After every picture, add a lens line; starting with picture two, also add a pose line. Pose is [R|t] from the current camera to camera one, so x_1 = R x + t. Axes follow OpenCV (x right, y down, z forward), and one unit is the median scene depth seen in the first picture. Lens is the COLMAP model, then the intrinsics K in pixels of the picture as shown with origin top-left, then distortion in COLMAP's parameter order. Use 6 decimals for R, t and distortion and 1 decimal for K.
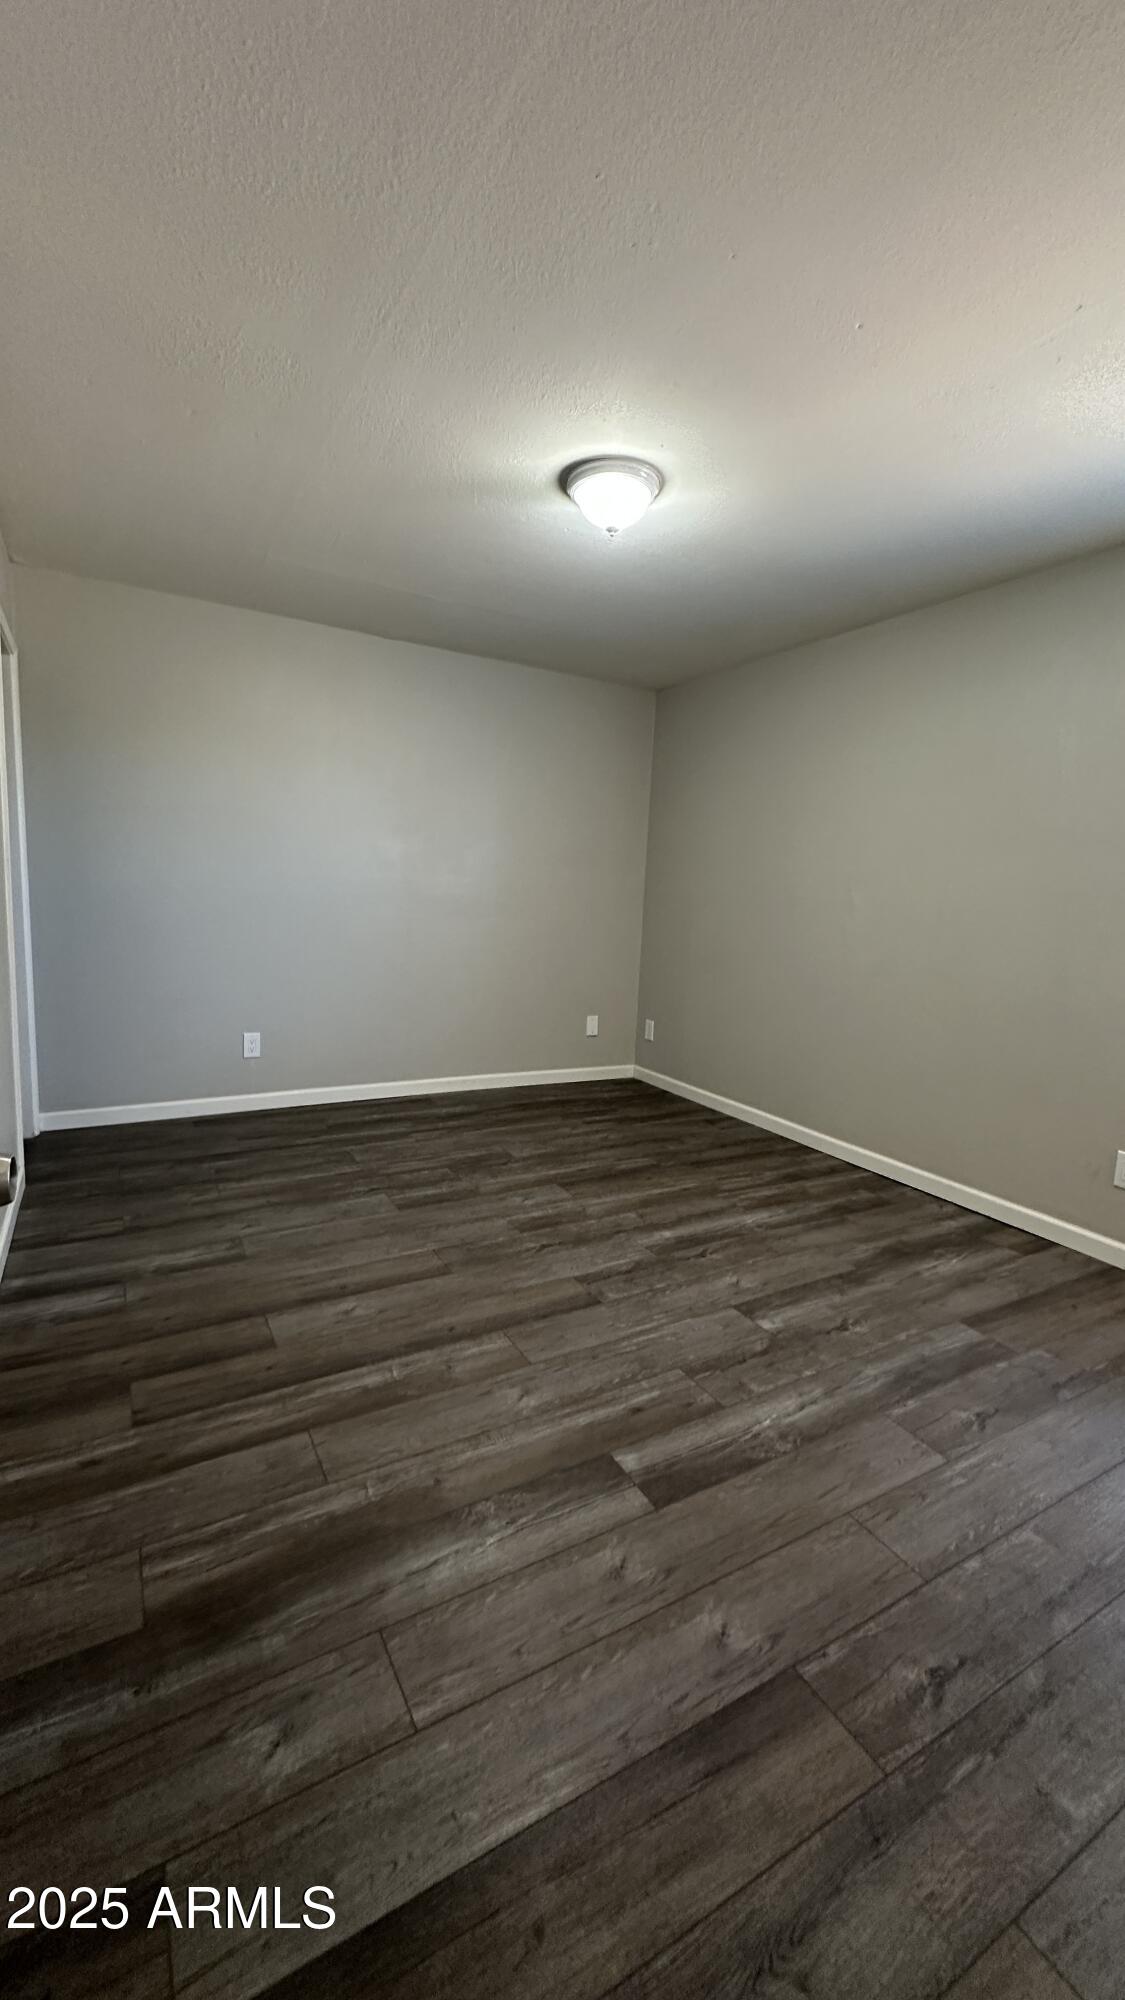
lens RADIAL K [[797.6, 0, 567.1], [0, 797.6, 999.8], [0, 0, 1]] dist [-0.003248, 0.002014]
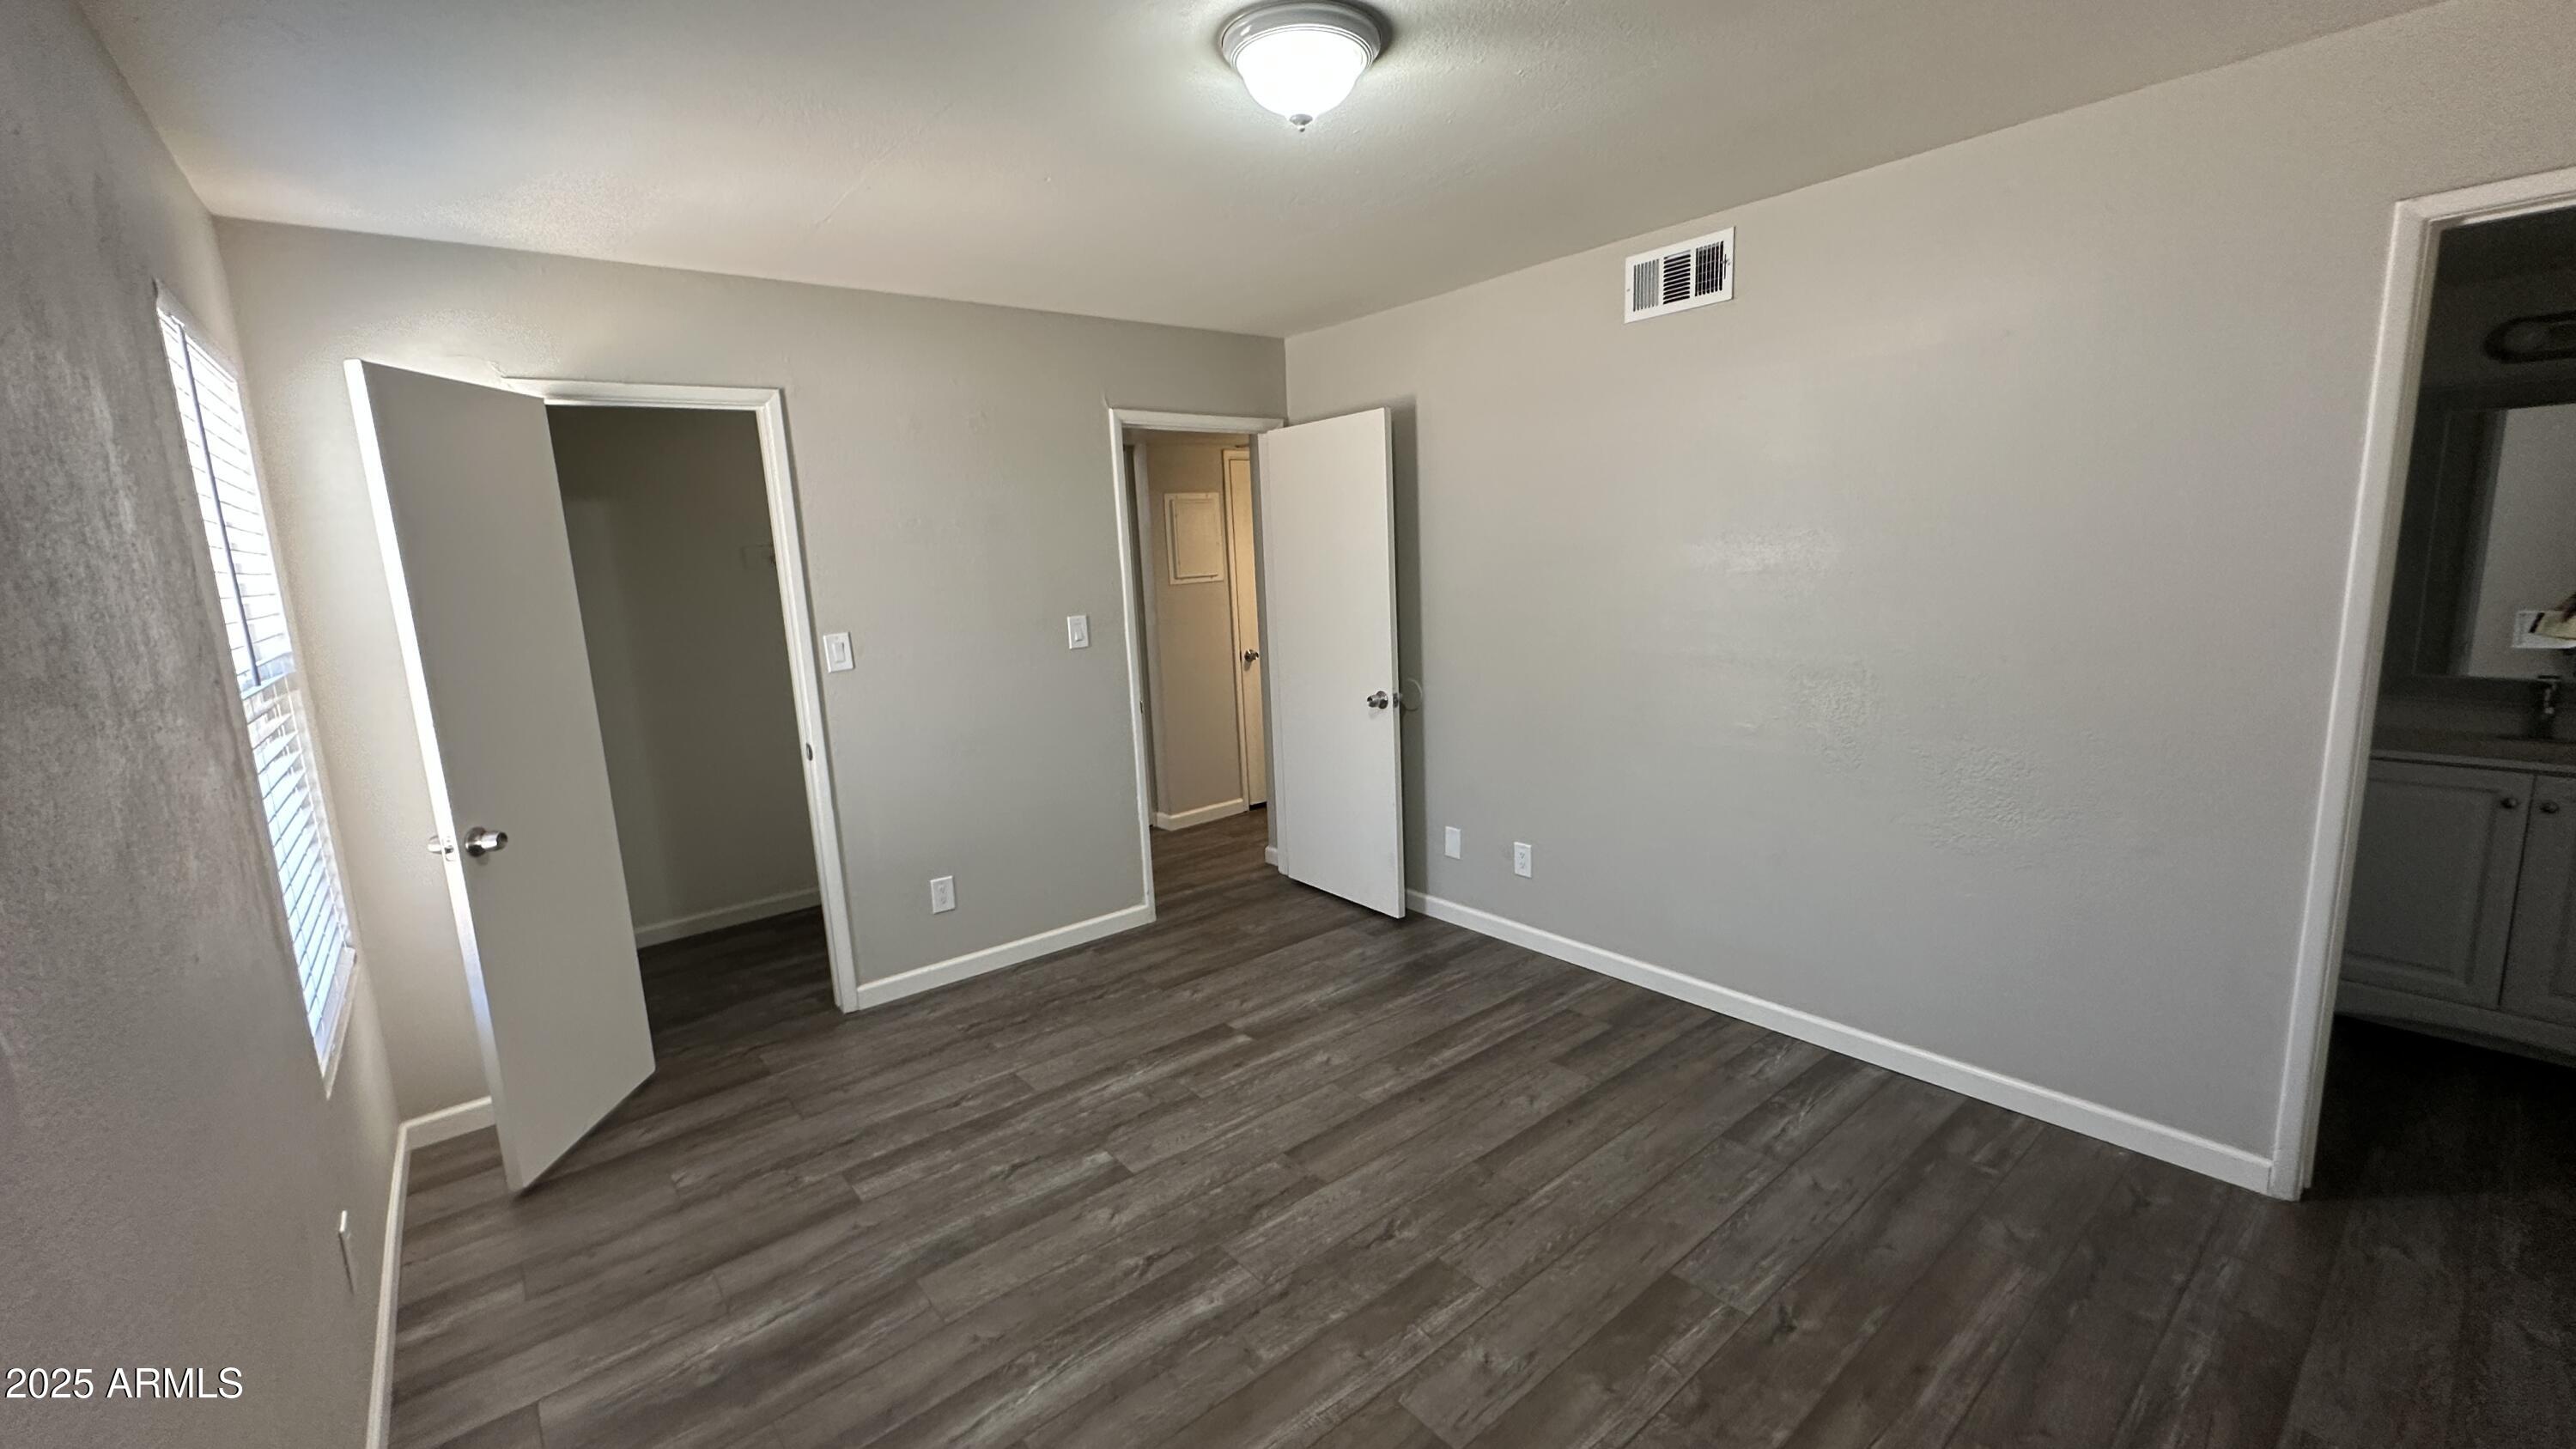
lens RADIAL K [[1027.5, 0, 1278.1], [0, 1027.5, 725.1], [0, 0, 1]] dist [-0.003248, 0.002014]
pose [[-0.987818, 0.026291, -0.153375, 0.243106], [-0.020490, 0.955066, 0.295685, -0.465289], [0.154257, 0.295226, -0.942893, 2.222806]]
